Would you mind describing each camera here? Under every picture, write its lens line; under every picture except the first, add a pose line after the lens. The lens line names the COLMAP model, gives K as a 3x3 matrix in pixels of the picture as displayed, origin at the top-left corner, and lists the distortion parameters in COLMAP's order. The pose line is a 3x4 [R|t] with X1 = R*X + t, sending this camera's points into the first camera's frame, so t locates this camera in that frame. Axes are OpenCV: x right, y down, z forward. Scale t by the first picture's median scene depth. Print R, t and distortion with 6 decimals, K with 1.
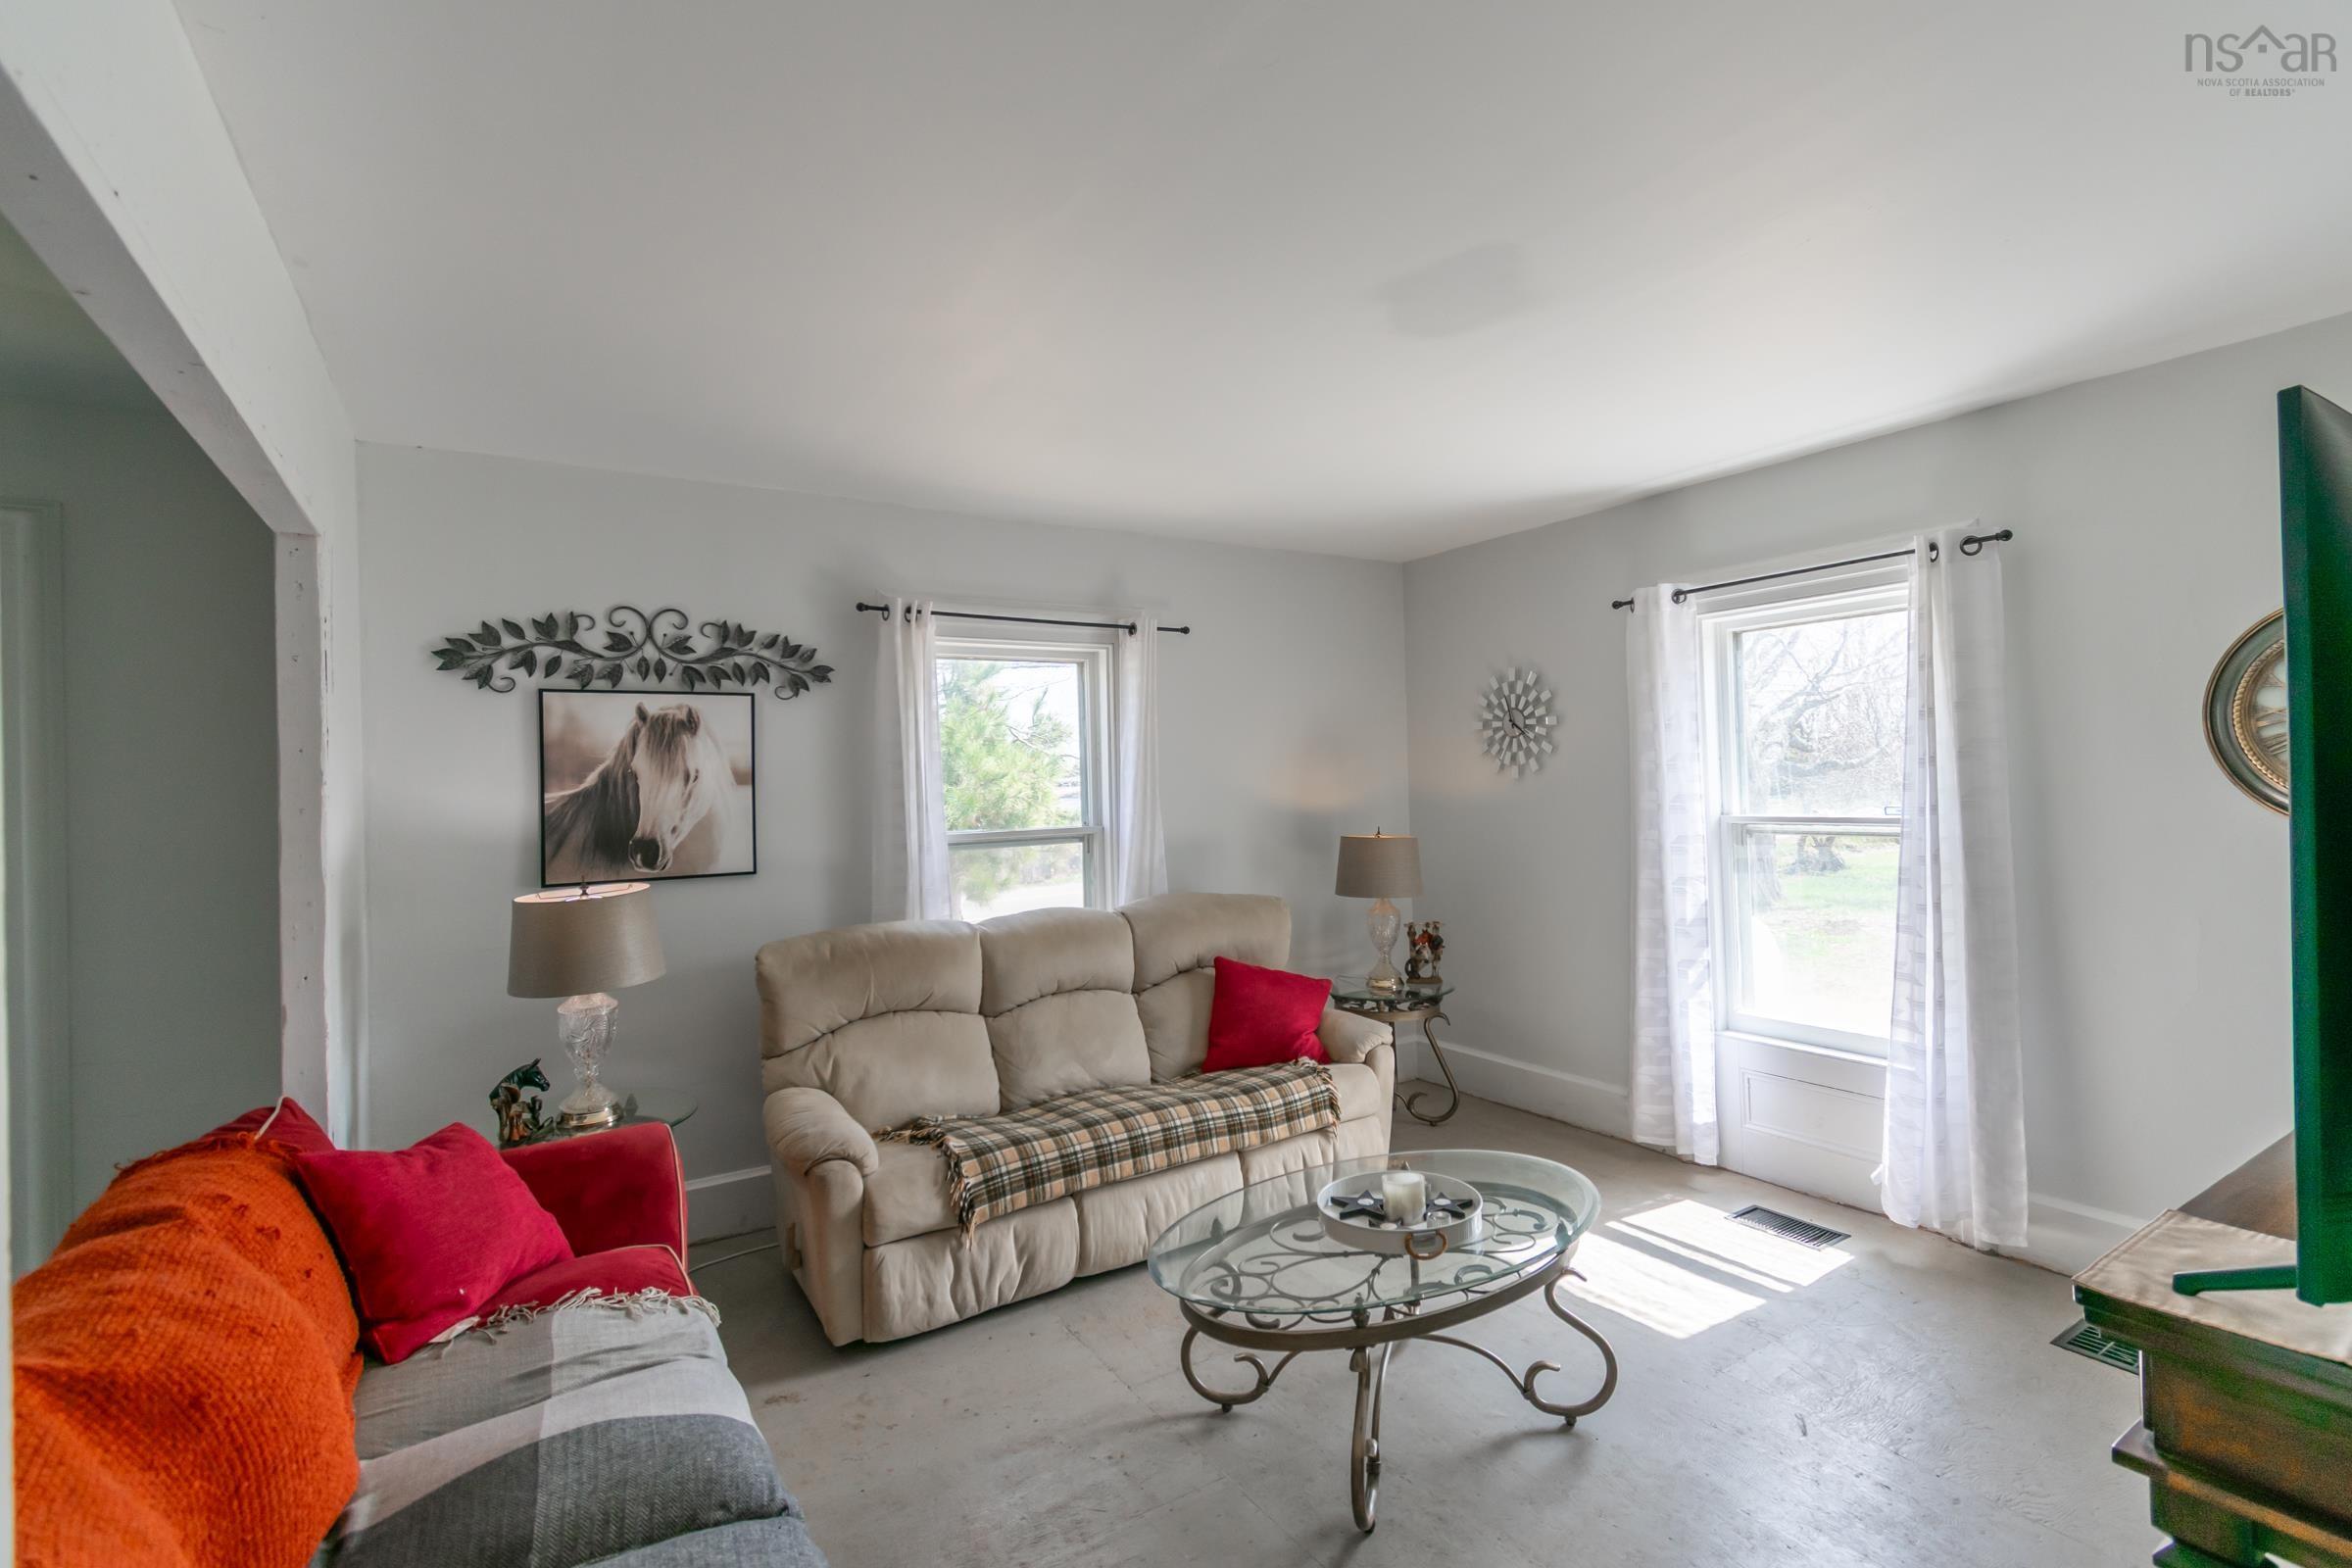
lens RADIAL K [[1092.0, 0, 1230.7], [0, 1092.0, 772.0], [0, 0, 1]] dist [0.002757, 0.000489]
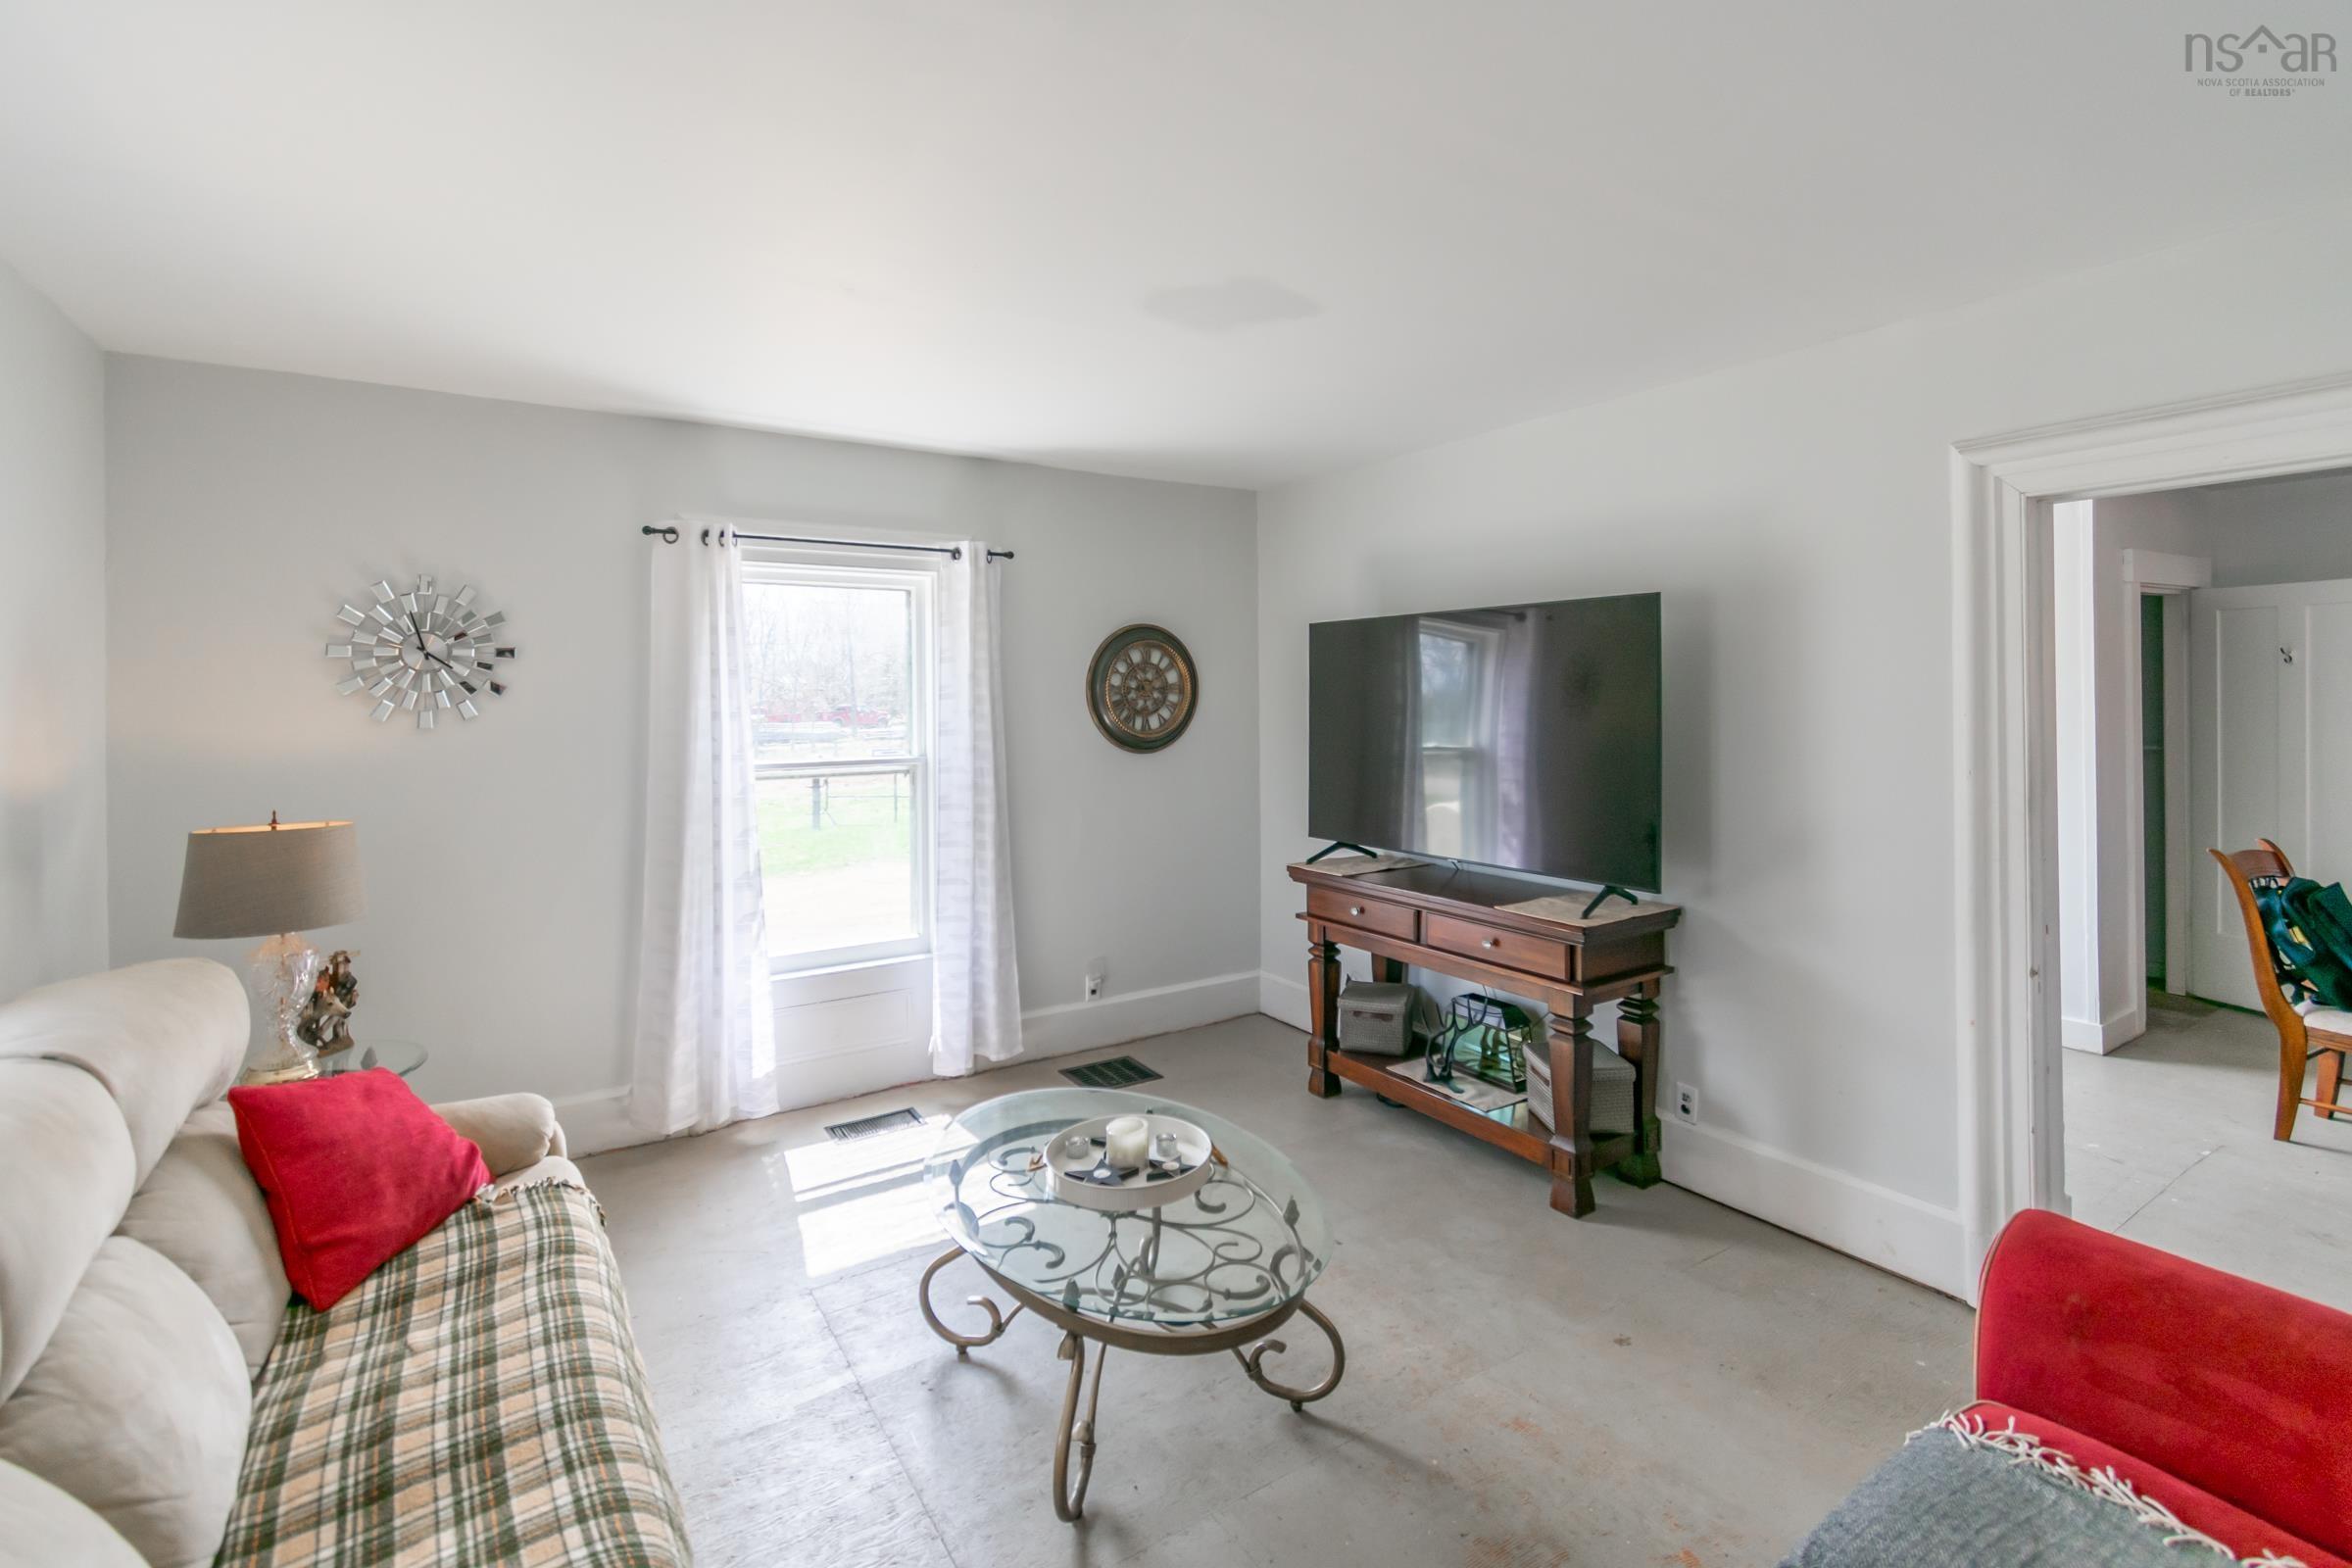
lens RADIAL K [[1058.9, 0, 1183.3], [0, 1058.9, 660.2], [0, 0, 1]] dist [0.001995, -0.000073]
pose [[0.011430, 0.054706, 0.998437, -0.587852], [0.000235, 0.998502, -0.054712, -0.000588], [-0.999935, 0.000860, 0.011400, 0.658570]]
